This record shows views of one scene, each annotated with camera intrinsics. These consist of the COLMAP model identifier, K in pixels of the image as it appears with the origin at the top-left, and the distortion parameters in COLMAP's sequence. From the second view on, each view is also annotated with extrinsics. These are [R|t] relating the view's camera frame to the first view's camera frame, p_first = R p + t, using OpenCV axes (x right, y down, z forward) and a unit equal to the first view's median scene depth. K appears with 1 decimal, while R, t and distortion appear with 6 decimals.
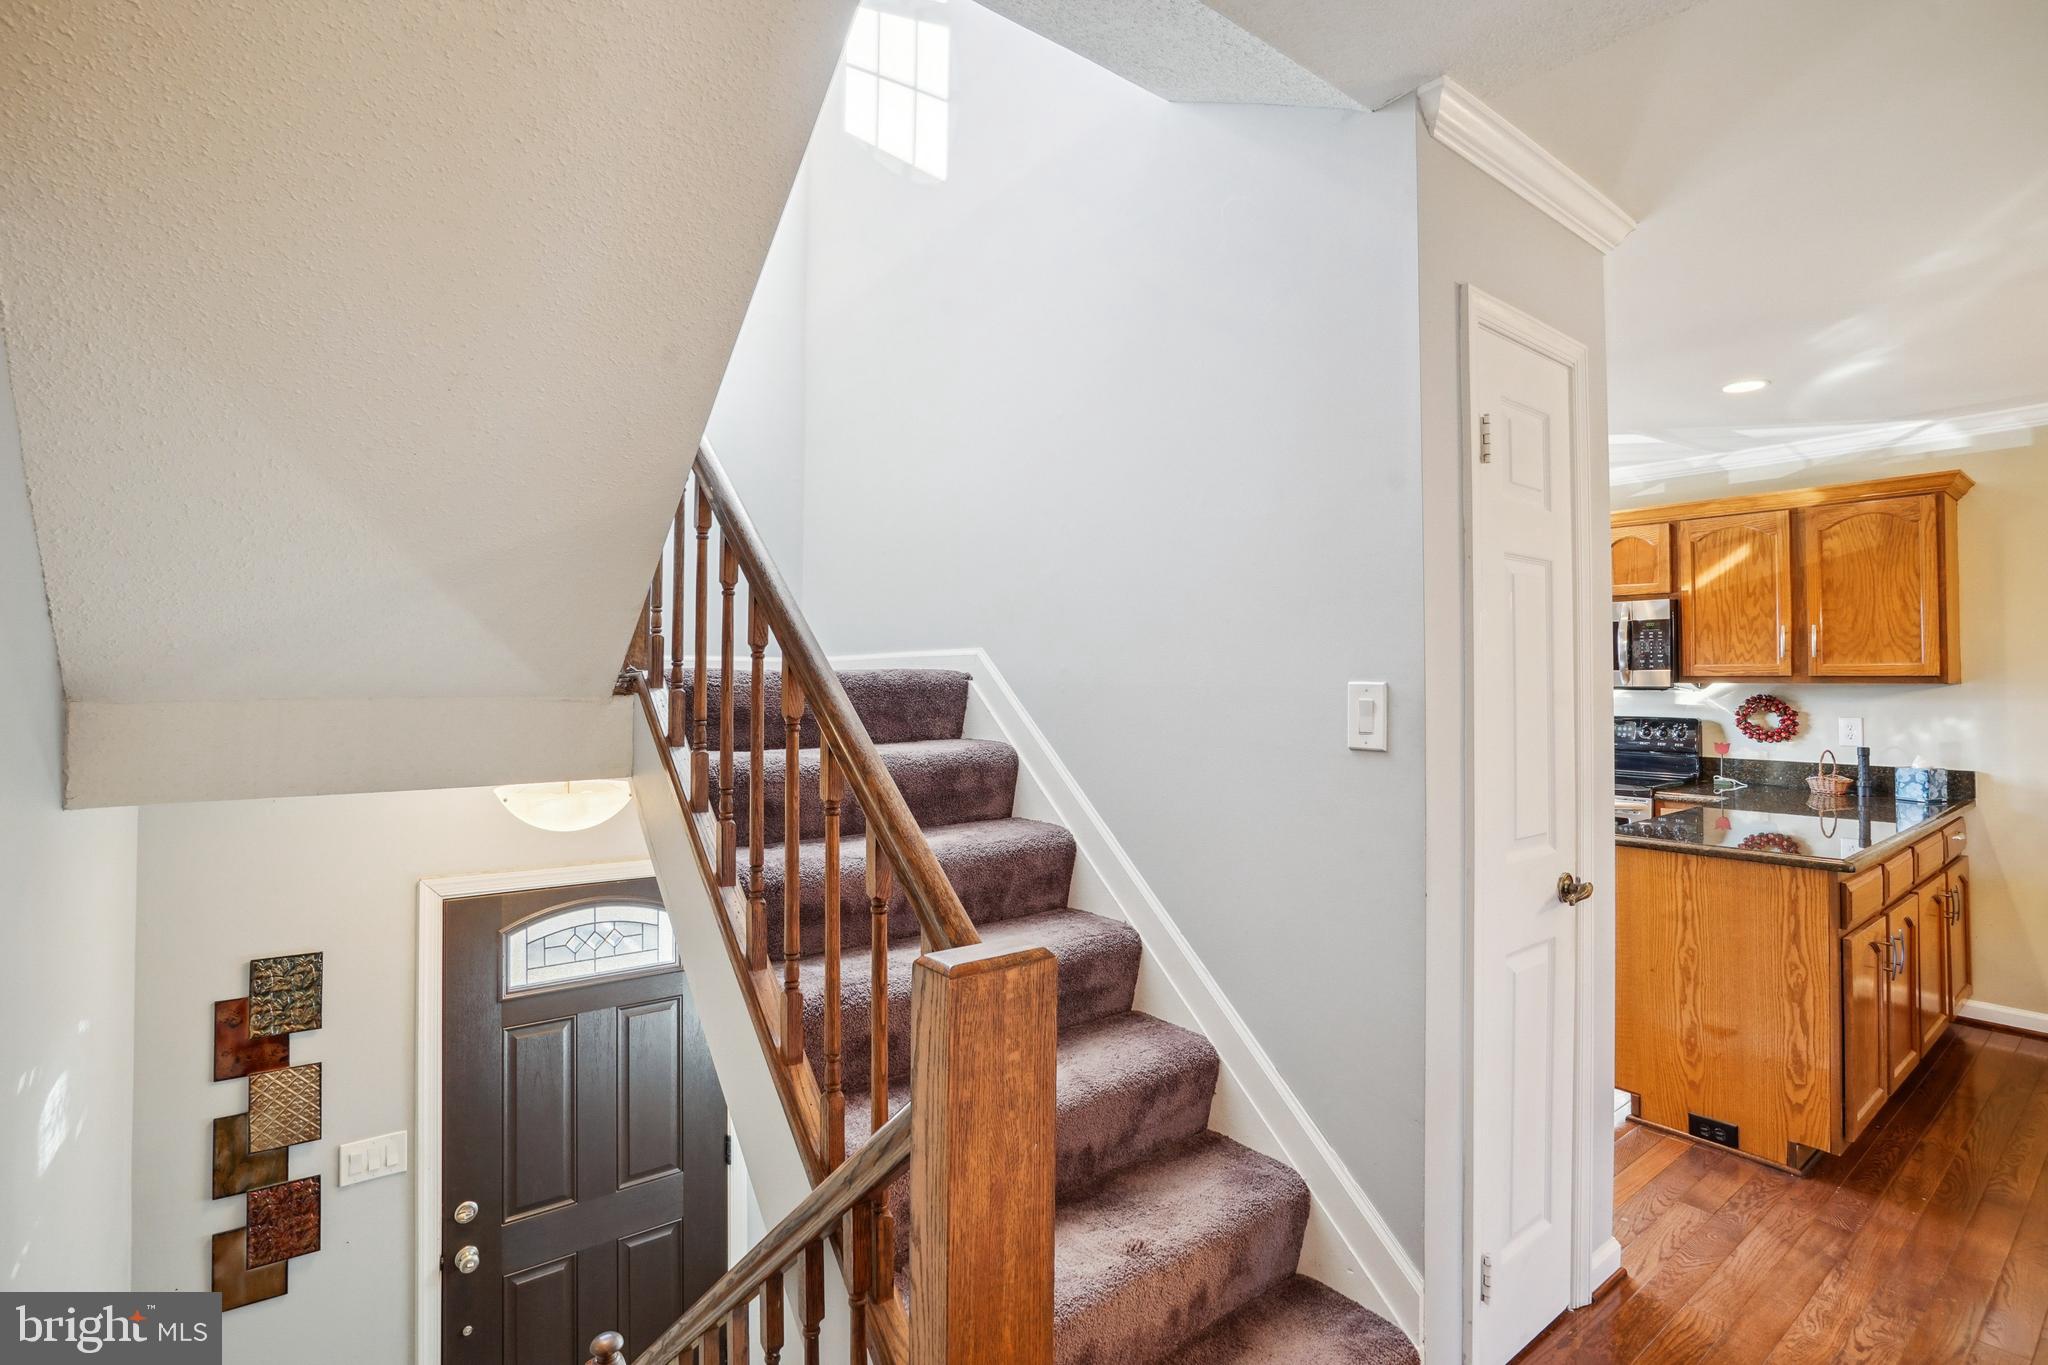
lens RADIAL K [[960.6, 0, 1018.4], [0, 960.6, 660.1], [0, 0, 1]] dist [-0.015052, 0.000033]
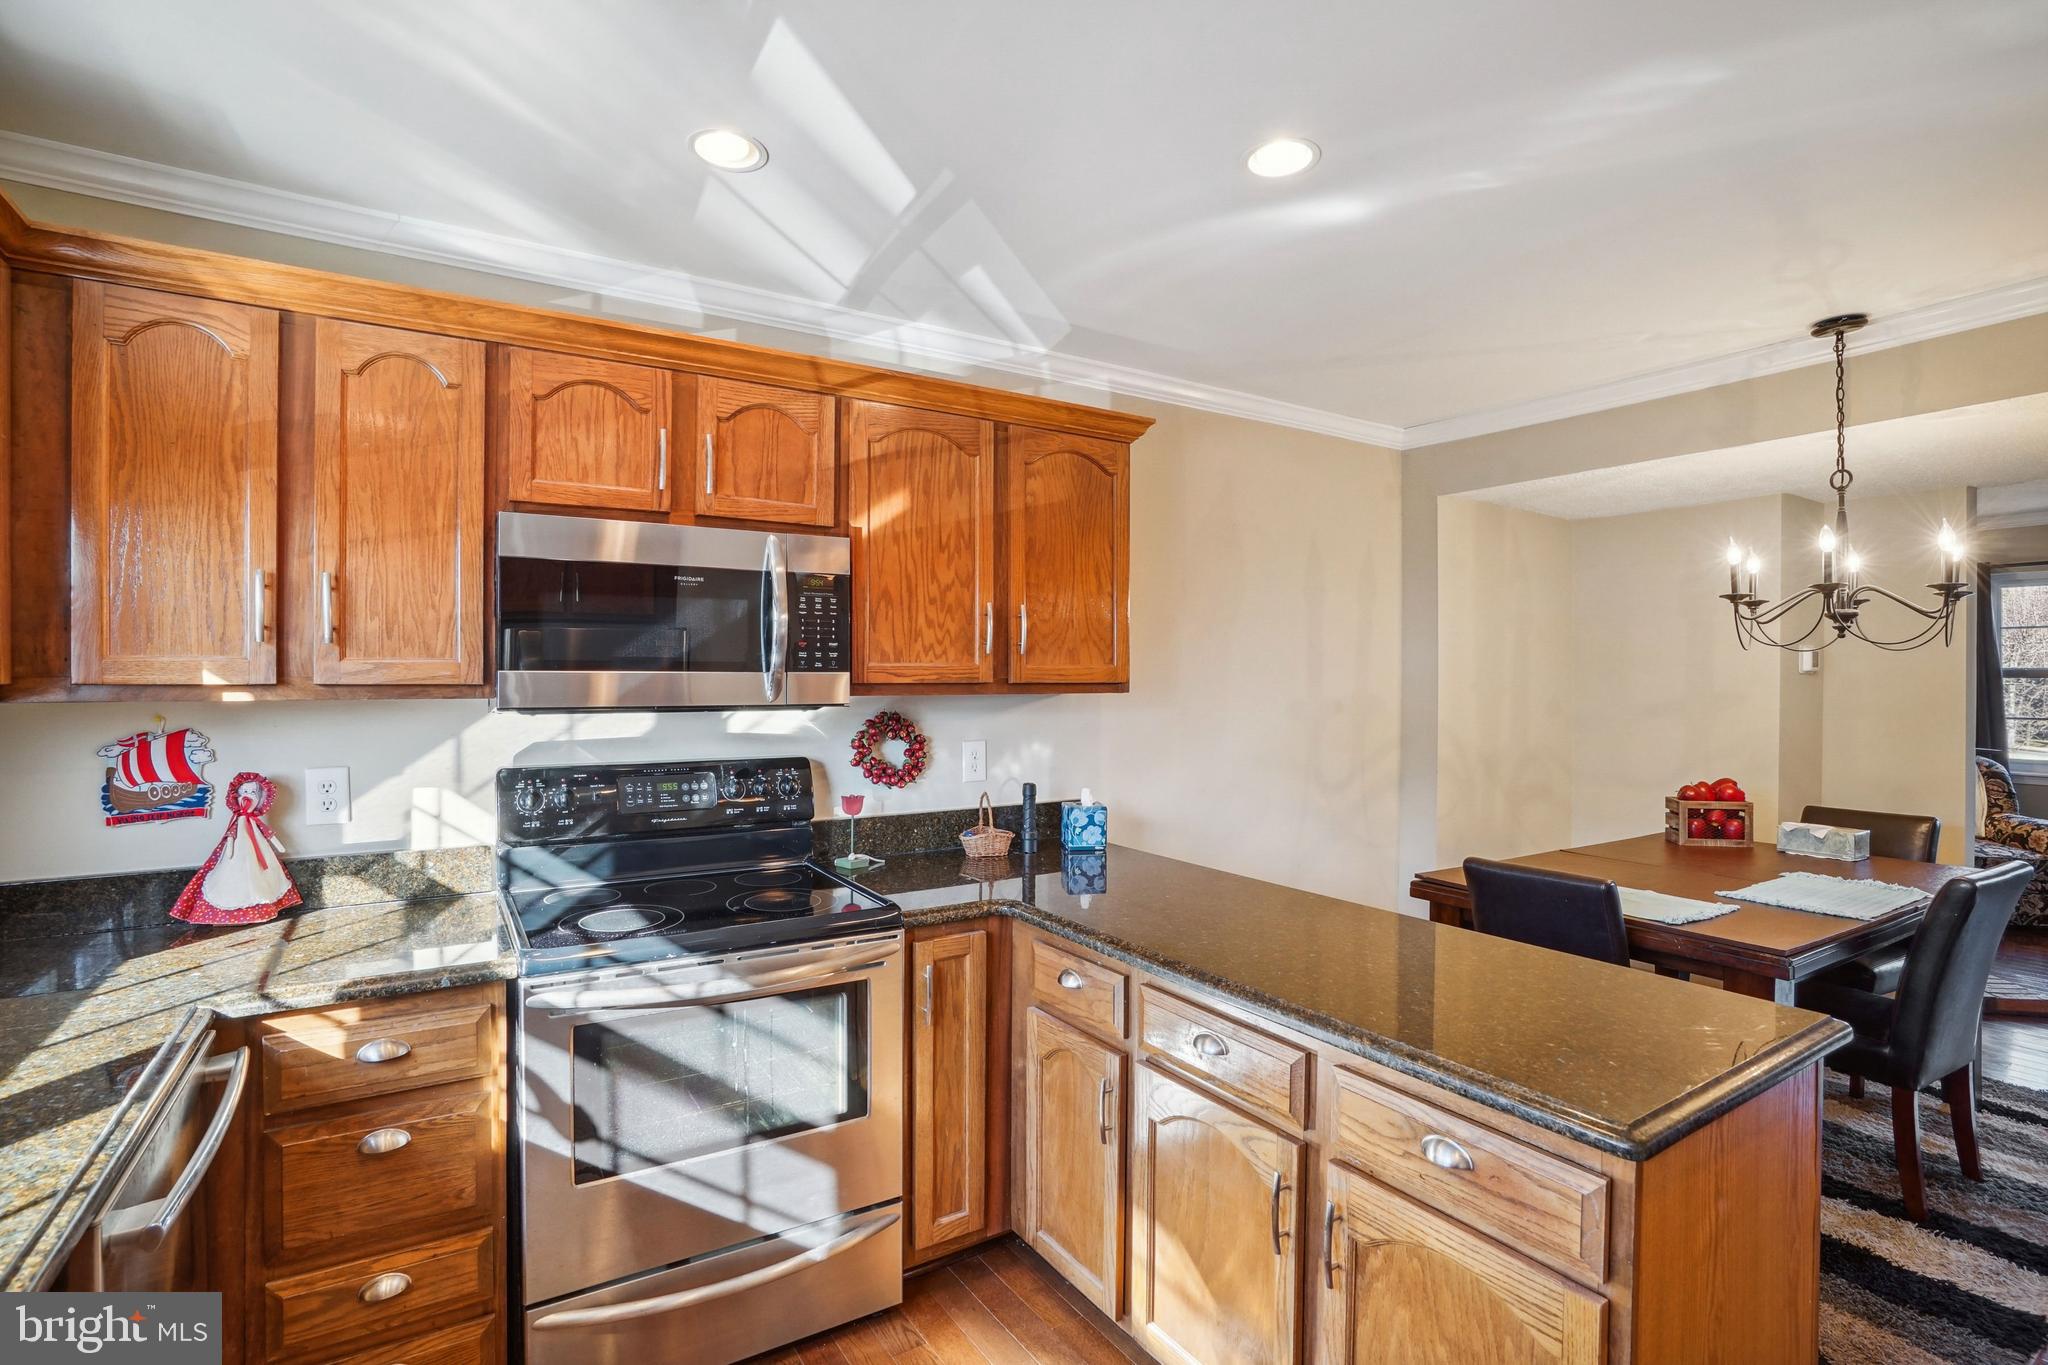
lens RADIAL K [[953.9, 0, 1061.0], [0, 953.9, 681.0], [0, 0, 1]] dist [-0.002461, -0.000140]
pose [[0.089957, -0.002922, 0.995941, 0.194168], [-0.018415, 0.999820, 0.004597, 0.012909], [-0.995775, -0.018754, 0.089887, 0.968884]]
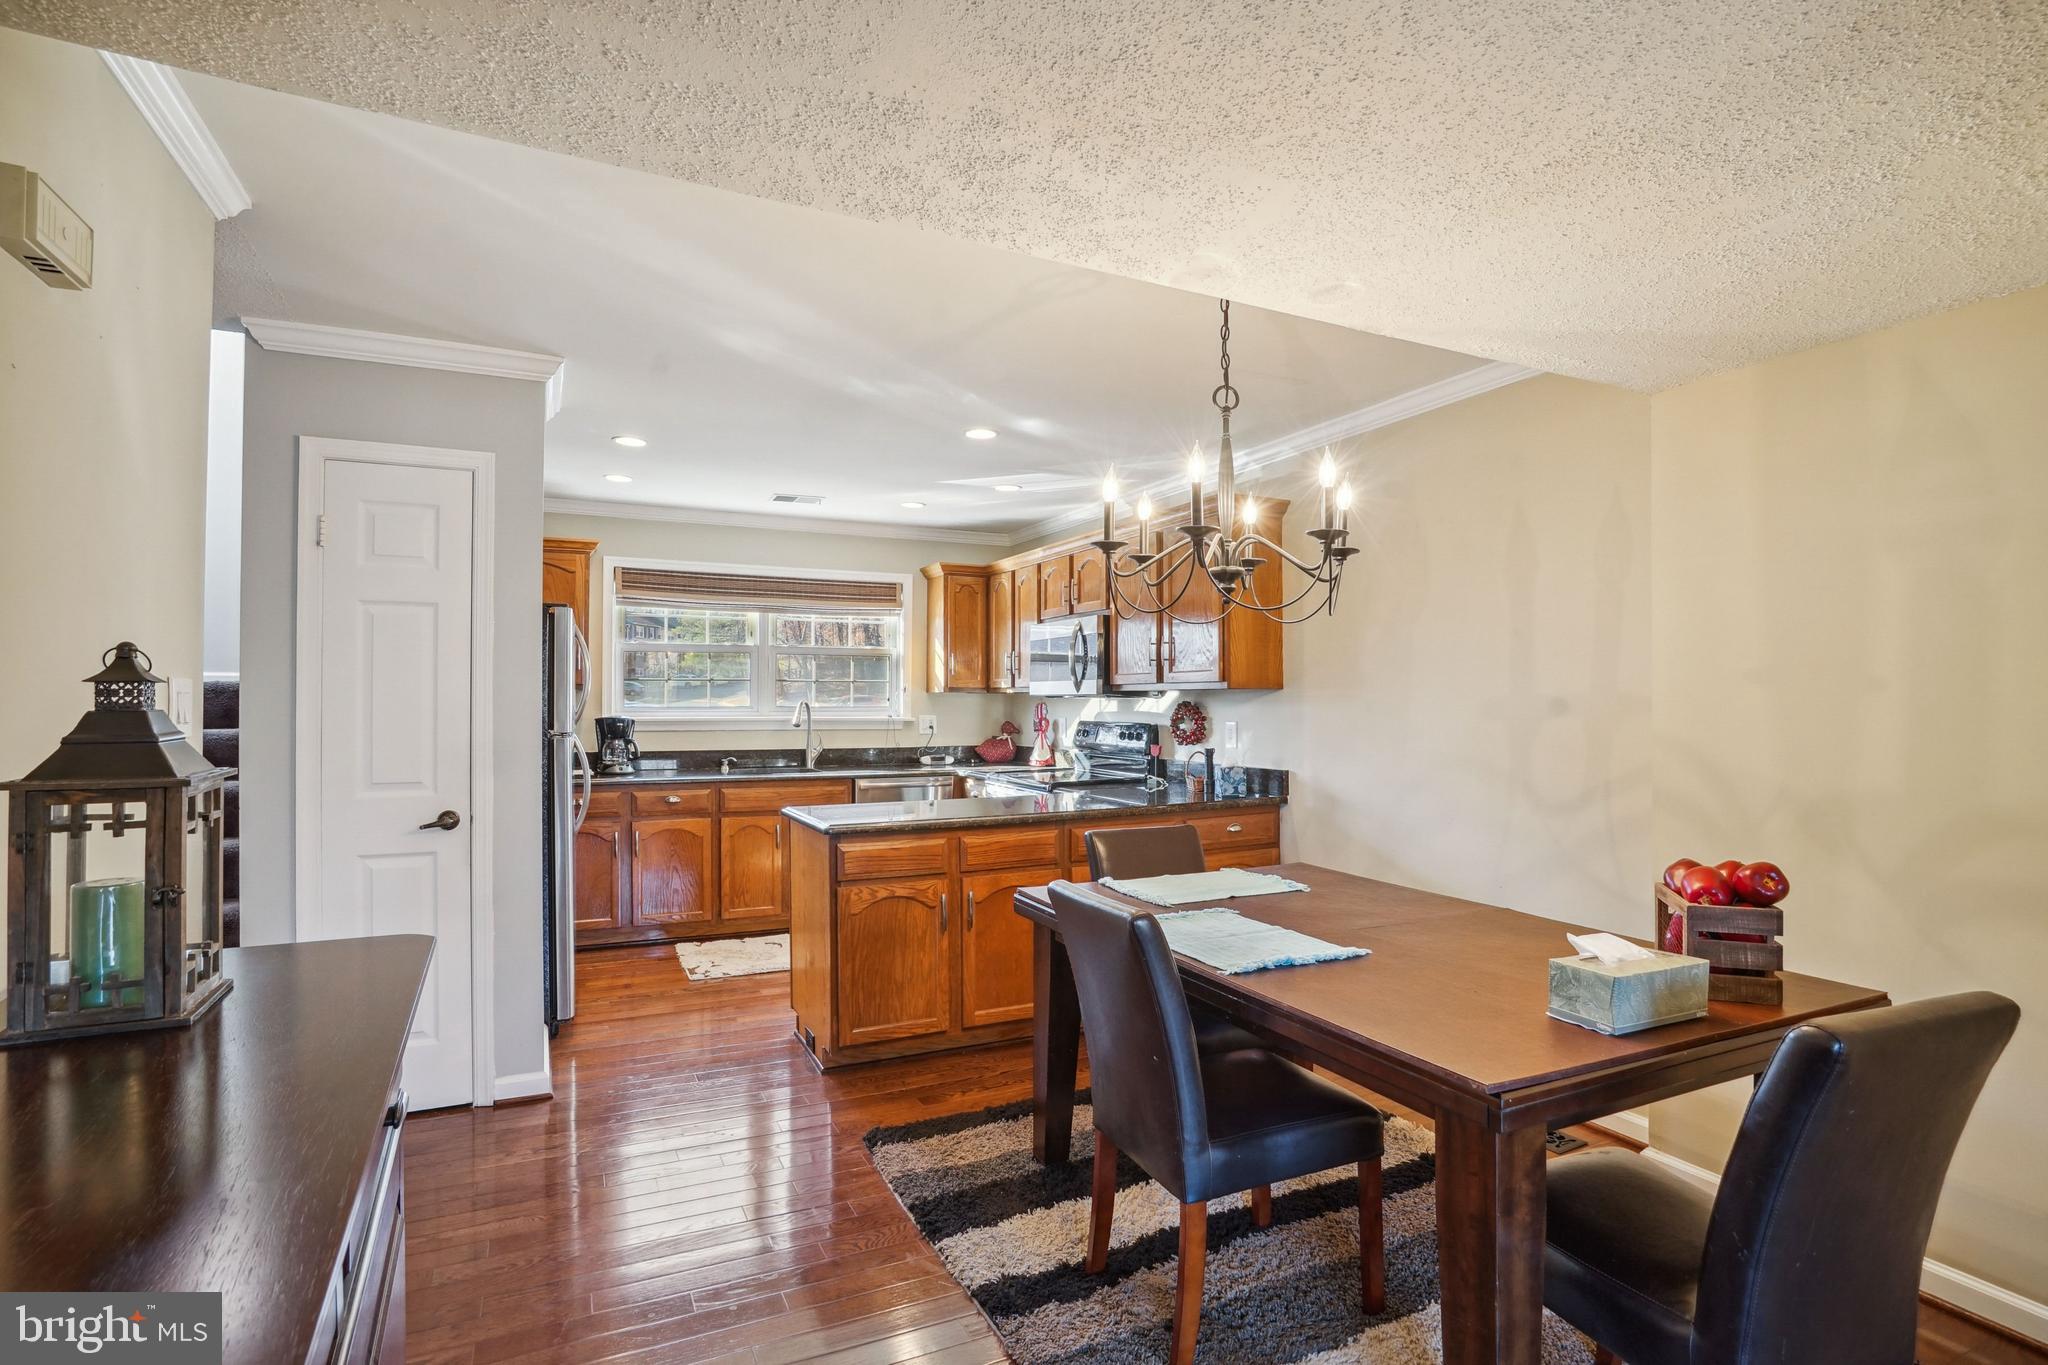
lens RADIAL K [[969.6, 0, 1018.2], [0, 969.6, 680.2], [0, 0, 1]] dist [-0.056346, 0.022187]
pose [[0.974304, -0.008039, -0.225094, 0.987630], [0.007318, 0.999965, -0.004035, 0.017439], [0.225119, 0.002284, 0.974329, -0.143087]]
